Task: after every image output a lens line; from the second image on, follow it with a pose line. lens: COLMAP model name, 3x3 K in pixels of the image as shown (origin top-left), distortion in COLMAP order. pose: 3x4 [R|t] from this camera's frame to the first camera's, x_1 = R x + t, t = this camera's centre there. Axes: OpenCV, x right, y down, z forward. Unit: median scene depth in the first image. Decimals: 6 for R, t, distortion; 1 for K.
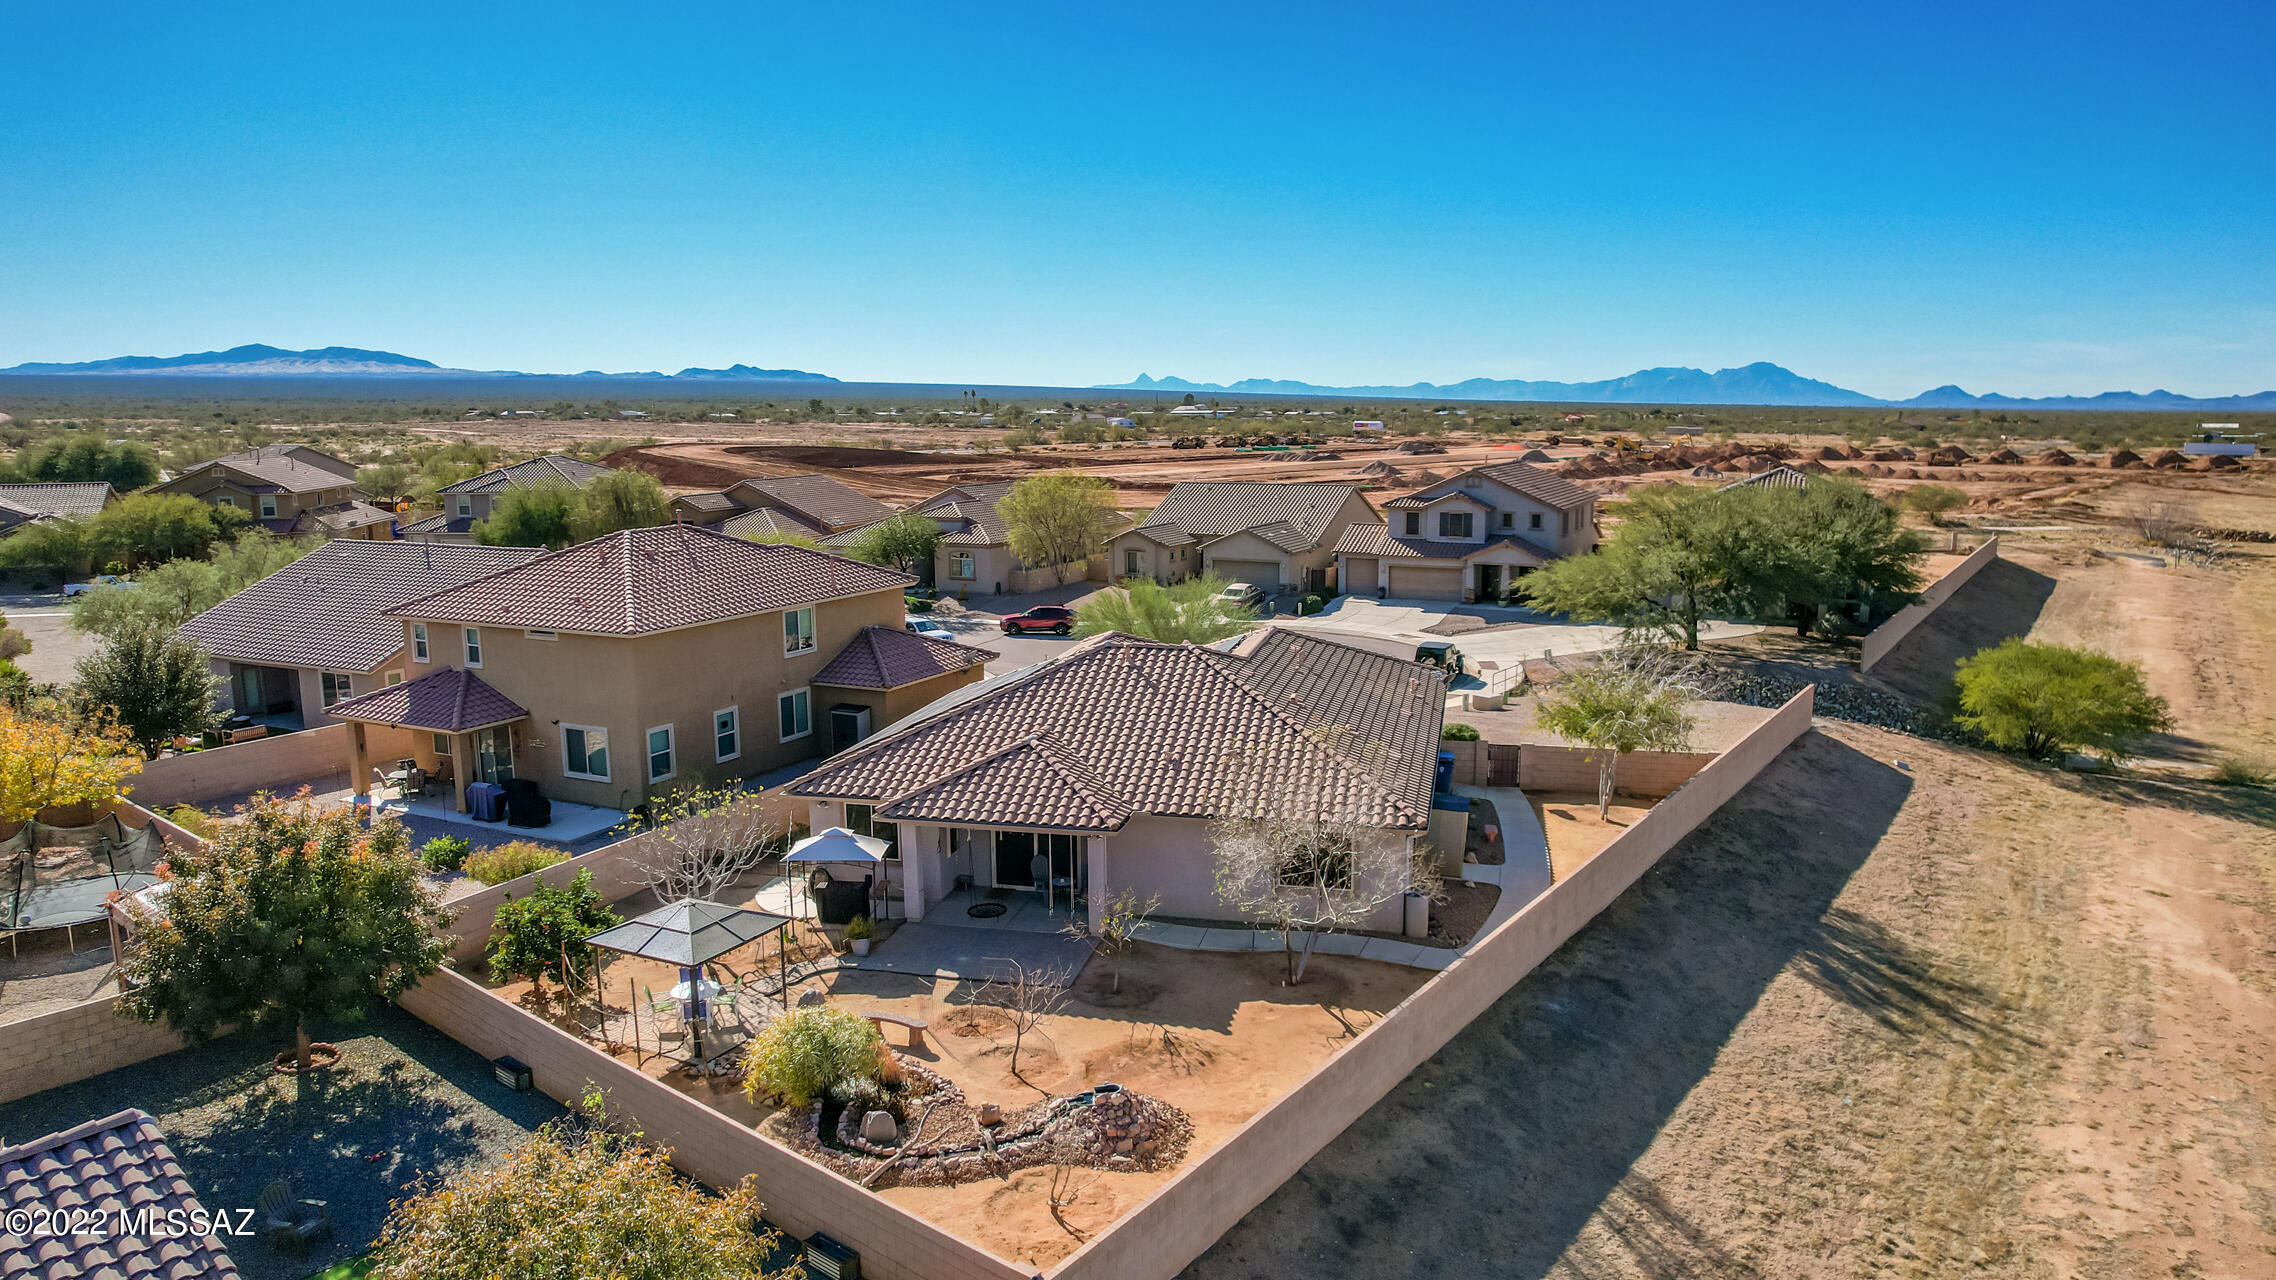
lens RADIAL K [[1477.6, 0, 1138.0], [0, 1477.6, 640.0], [0, 0, 1]] dist [-0.072302, 0.062752]
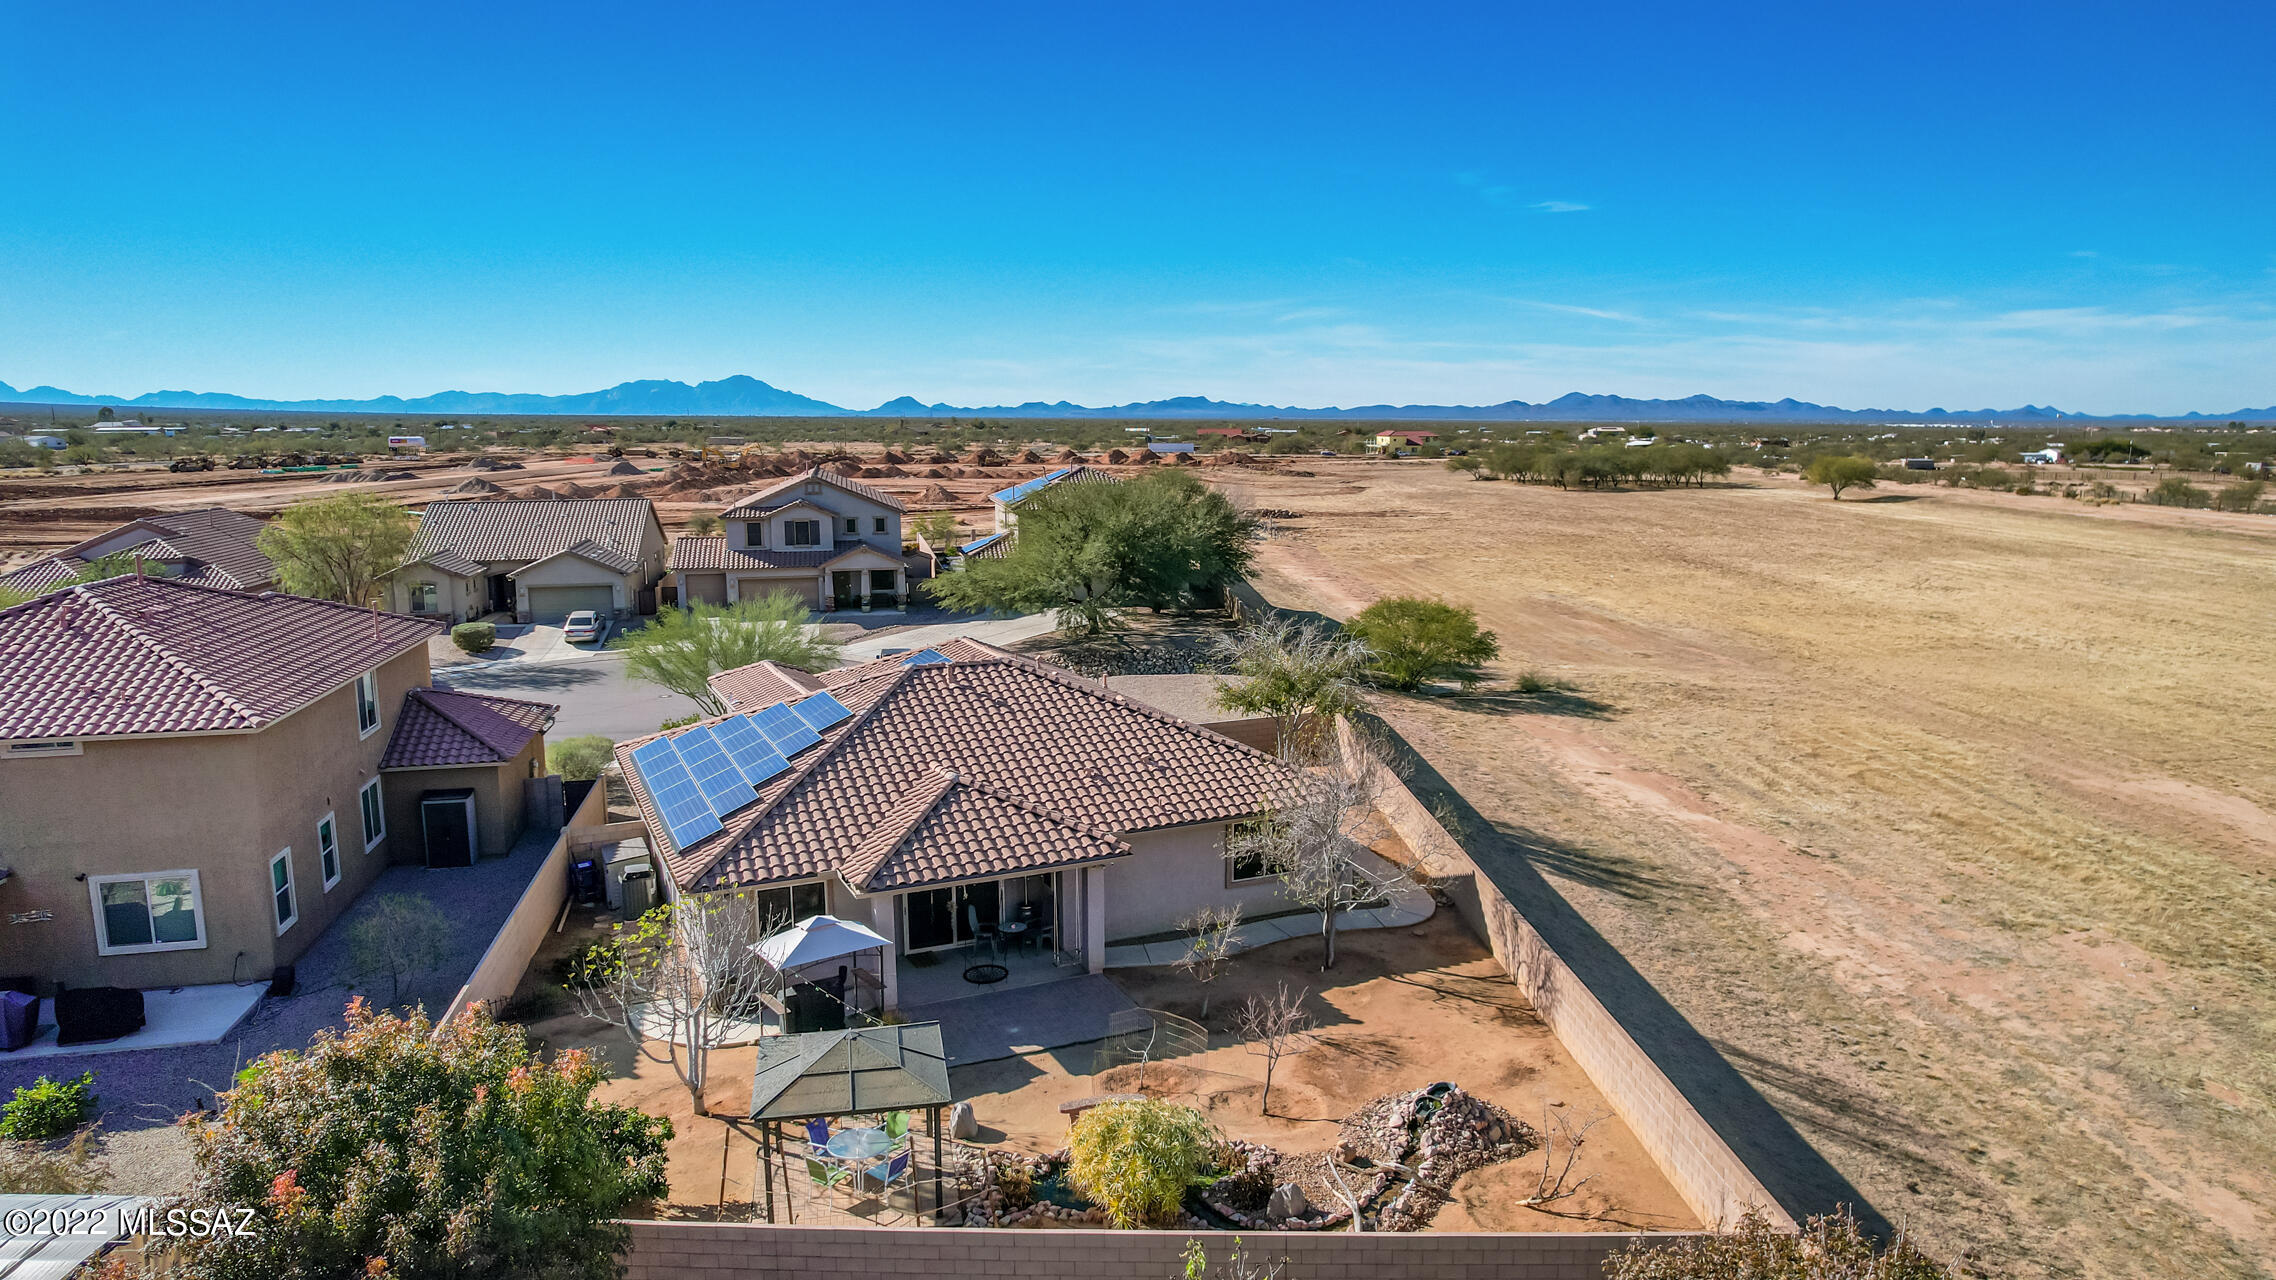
lens RADIAL K [[1477.6, 0, 1138.0], [0, 1477.6, 640.0], [0, 0, 1]] dist [-0.072302, 0.062752]
pose [[0.786478, -0.092006, 0.610727, -0.208521], [0.097124, 0.994963, 0.024818, -0.010245], [-0.609934, 0.039797, 0.791452, 0.094781]]
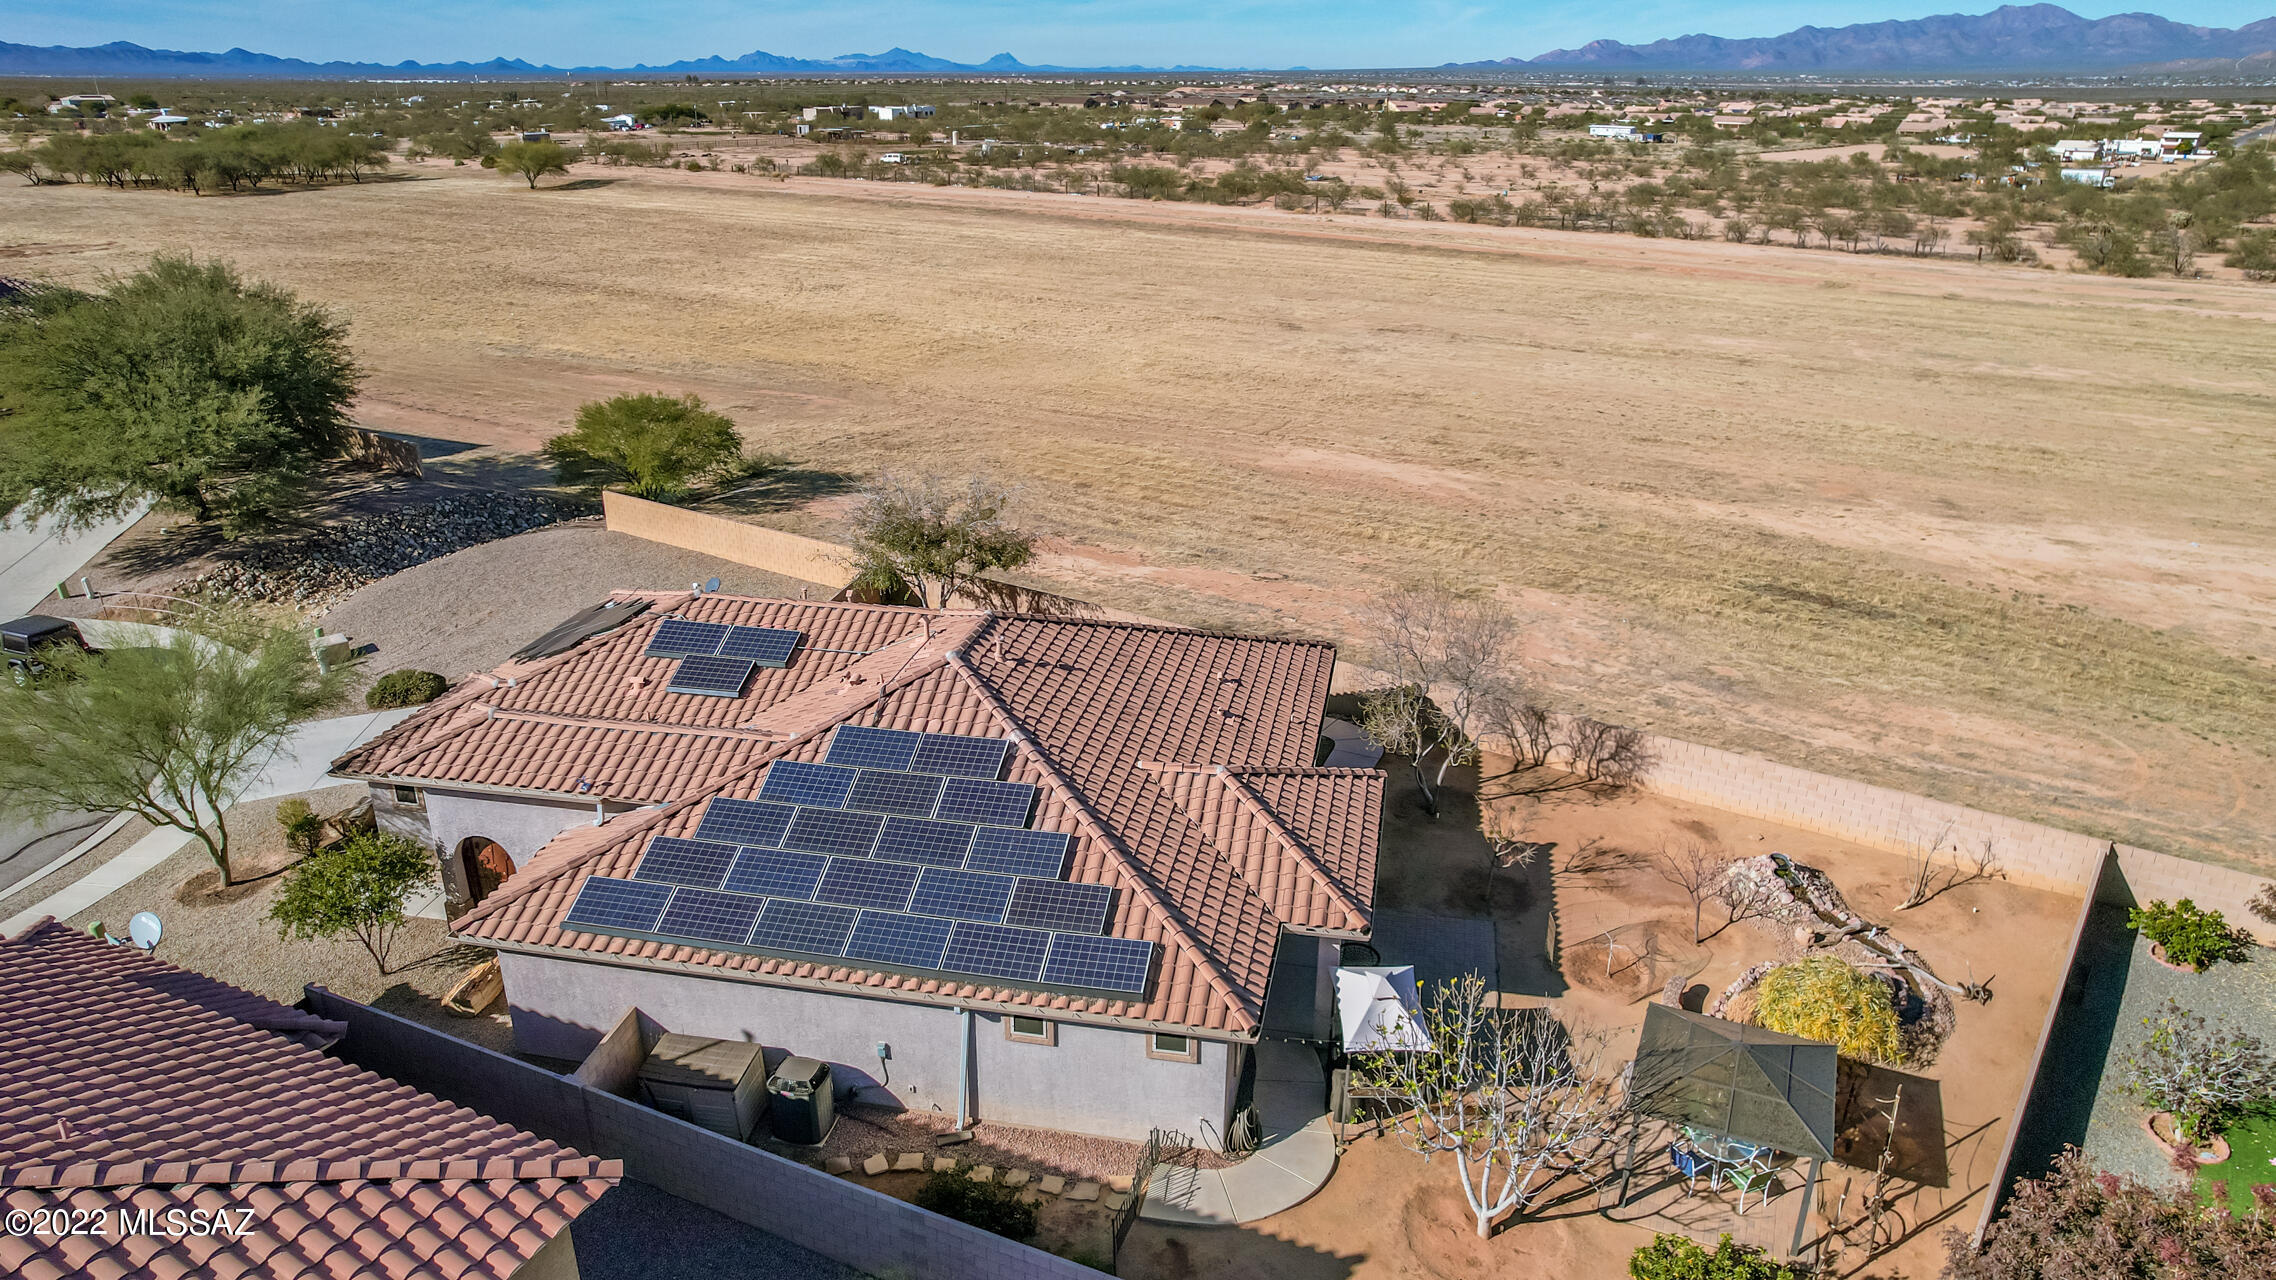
lens RADIAL K [[1508.6, 0, 1138.0], [0, 1508.6, 640.0], [0, 0, 1]] dist [-0.077153, 0.074585]
pose [[-0.043629, -0.357553, 0.932873, -0.303880], [0.152609, 0.920418, 0.359917, -0.109361], [-0.987323, 0.158068, 0.014409, 0.411485]]
